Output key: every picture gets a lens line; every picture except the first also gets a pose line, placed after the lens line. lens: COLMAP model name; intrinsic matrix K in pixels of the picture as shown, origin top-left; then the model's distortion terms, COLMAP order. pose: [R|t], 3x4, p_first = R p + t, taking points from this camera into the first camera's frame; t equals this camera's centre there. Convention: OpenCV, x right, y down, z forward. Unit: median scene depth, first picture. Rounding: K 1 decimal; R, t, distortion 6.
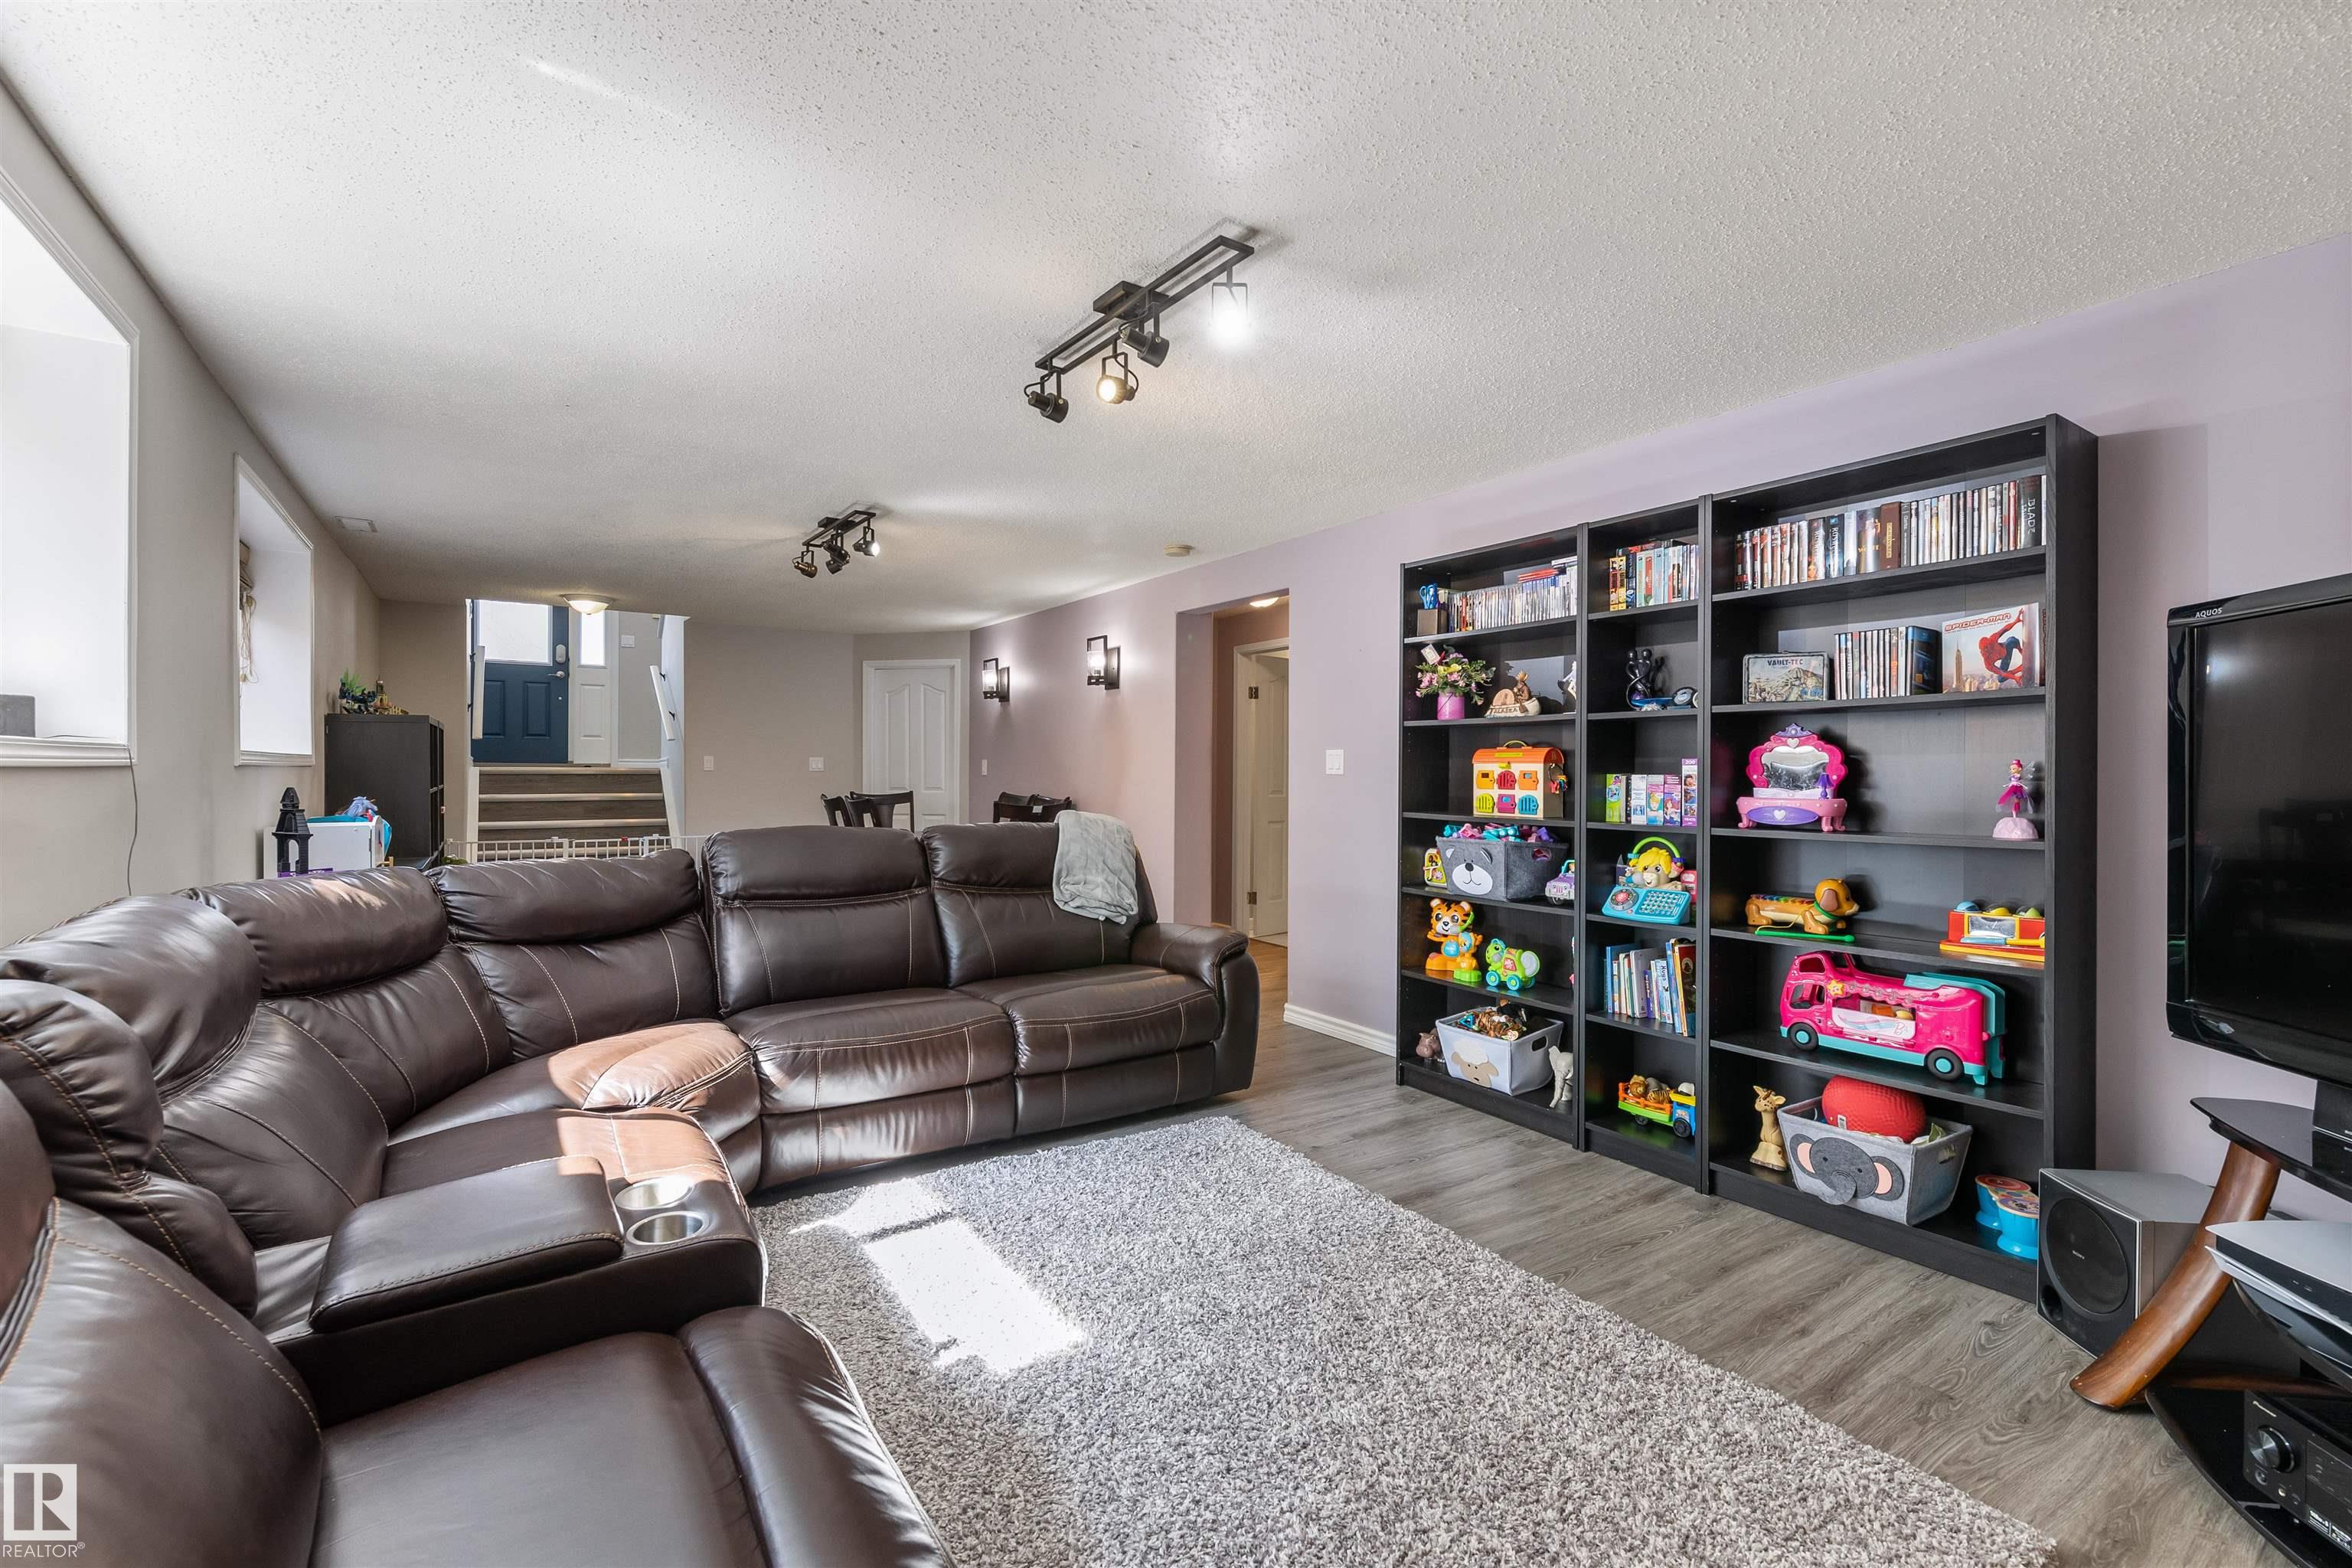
lens RADIAL K [[1006.6, 0, 1171.7], [0, 1006.6, 777.2], [0, 0, 1]] dist [0.000465, -0.000124]
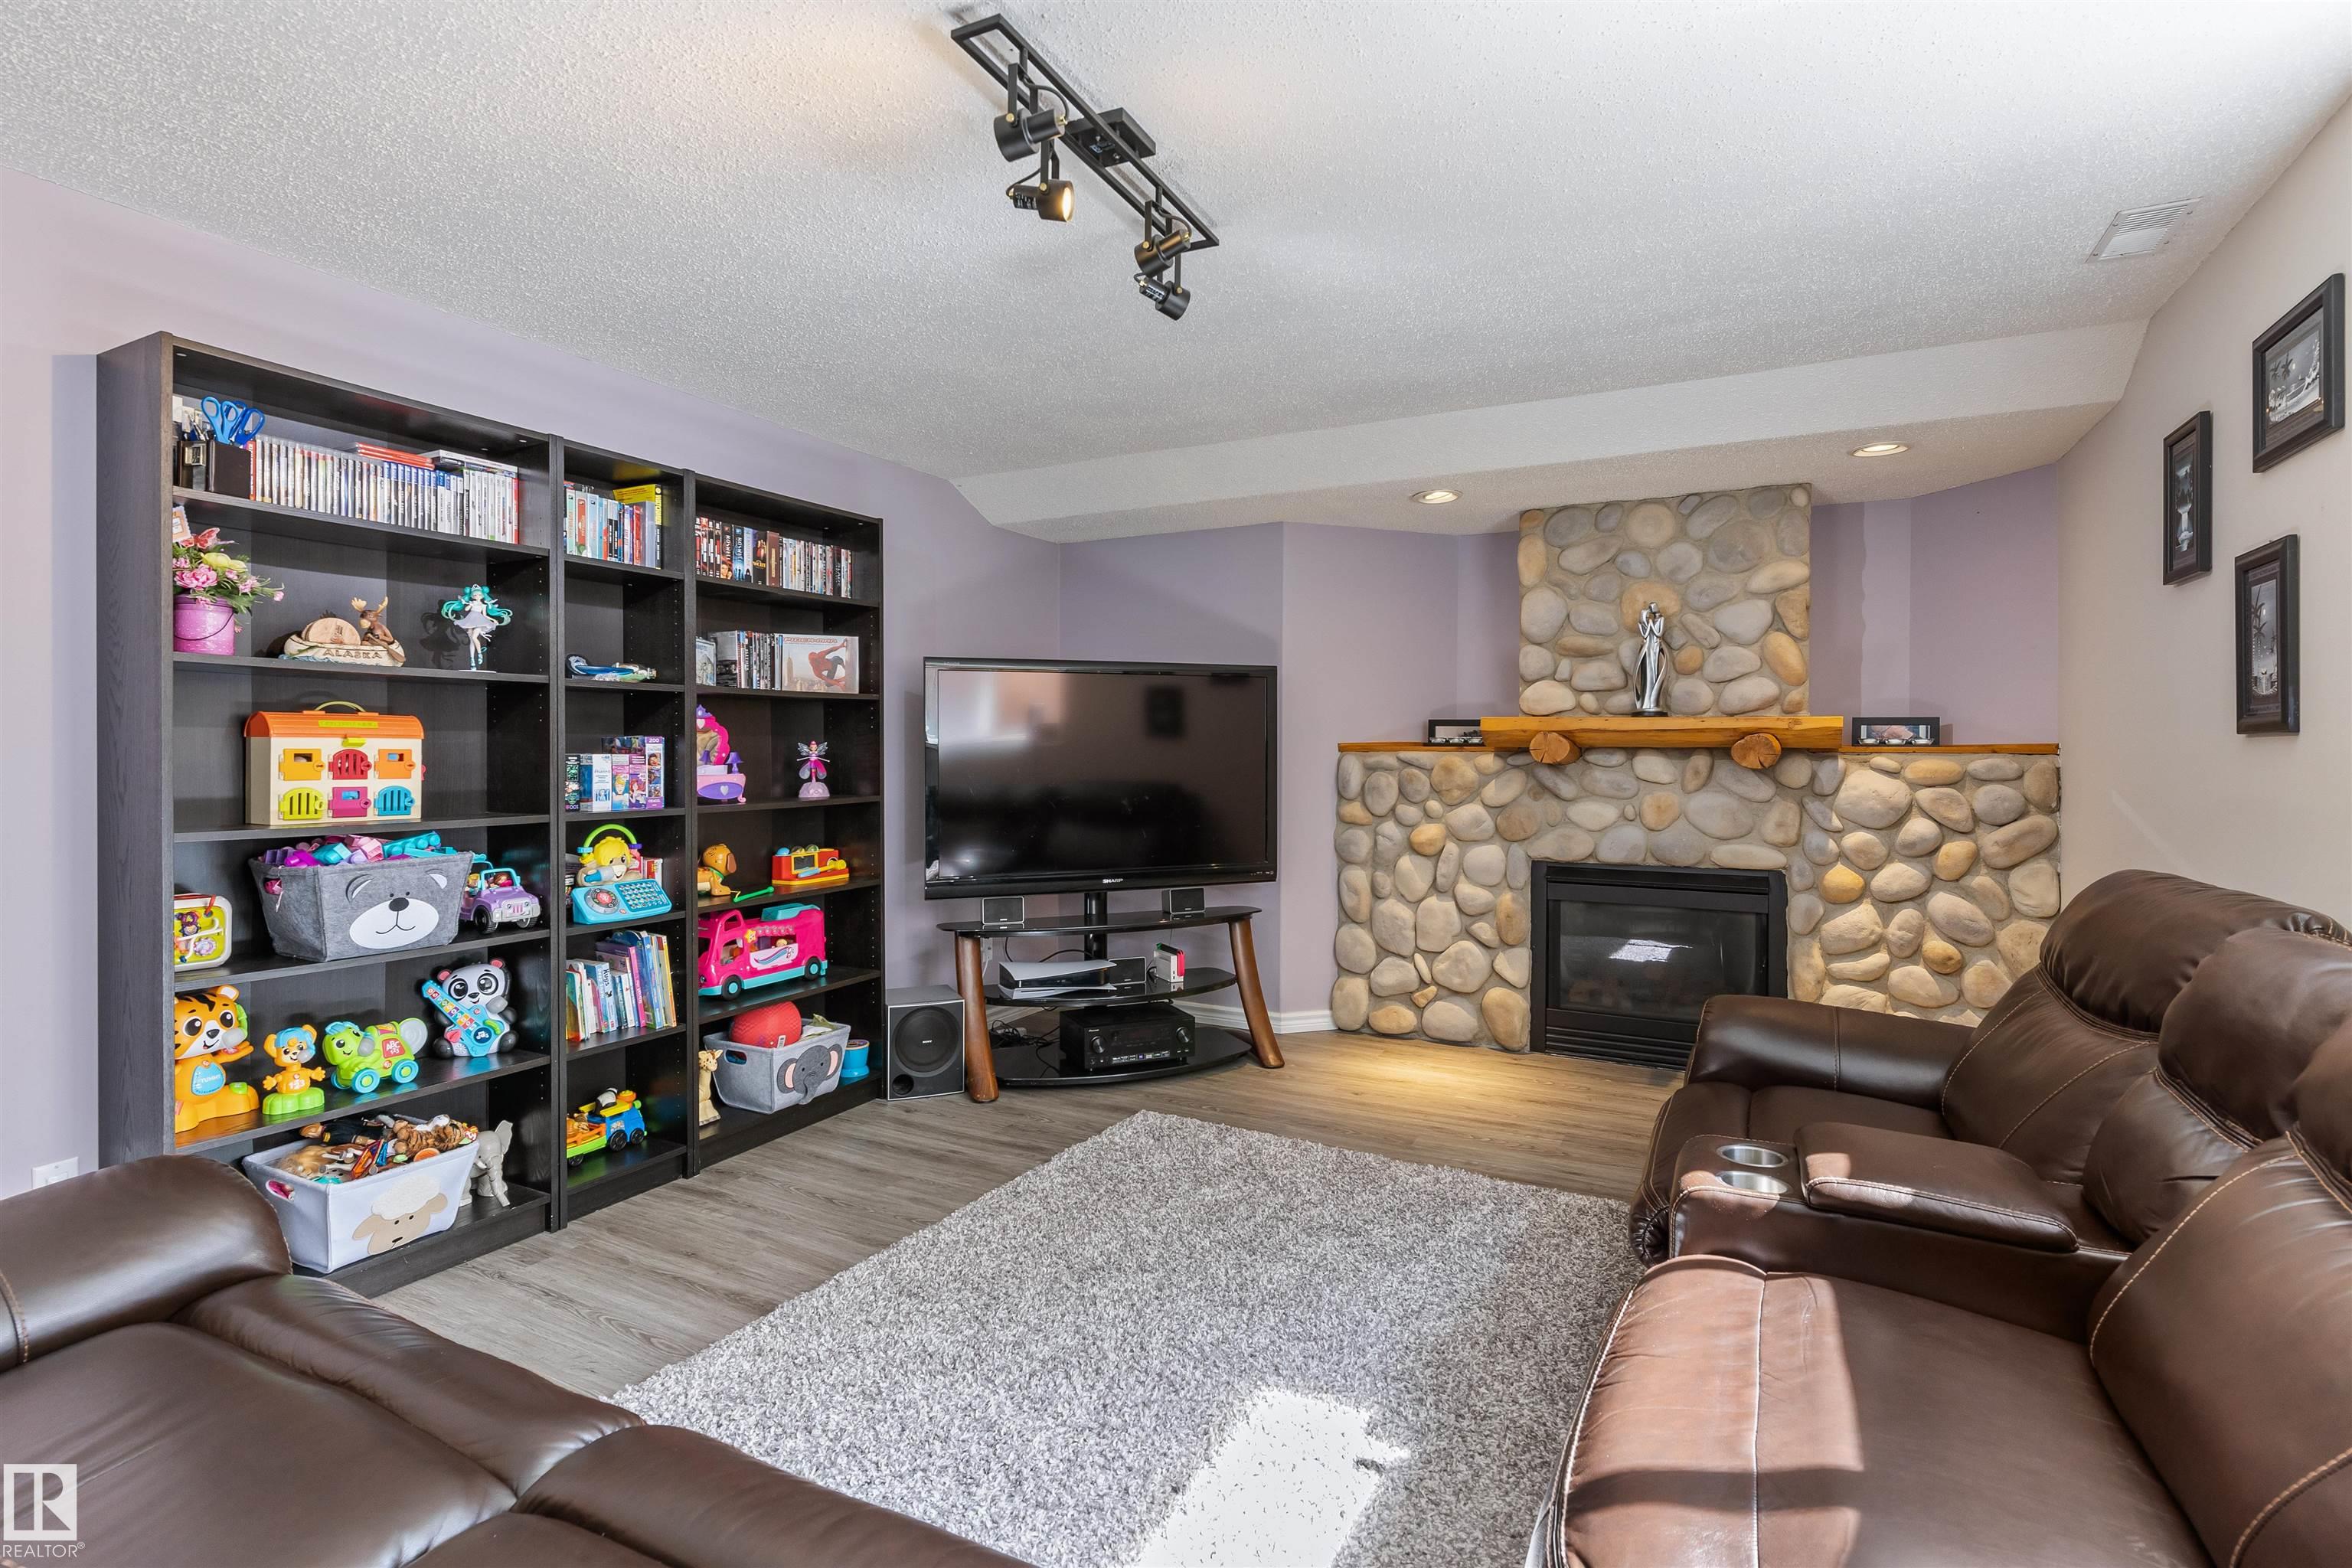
lens RADIAL K [[1116.2, 0, 1170.0], [0, 1116.2, 761.8], [0, 0, 1]] dist [0.002980, 0.000229]
pose [[-0.473699, -0.017770, 0.880508, -0.627851], [-0.002536, 0.999820, 0.018814, -0.015657], [-0.880683, 0.006679, -0.473658, 1.055877]]
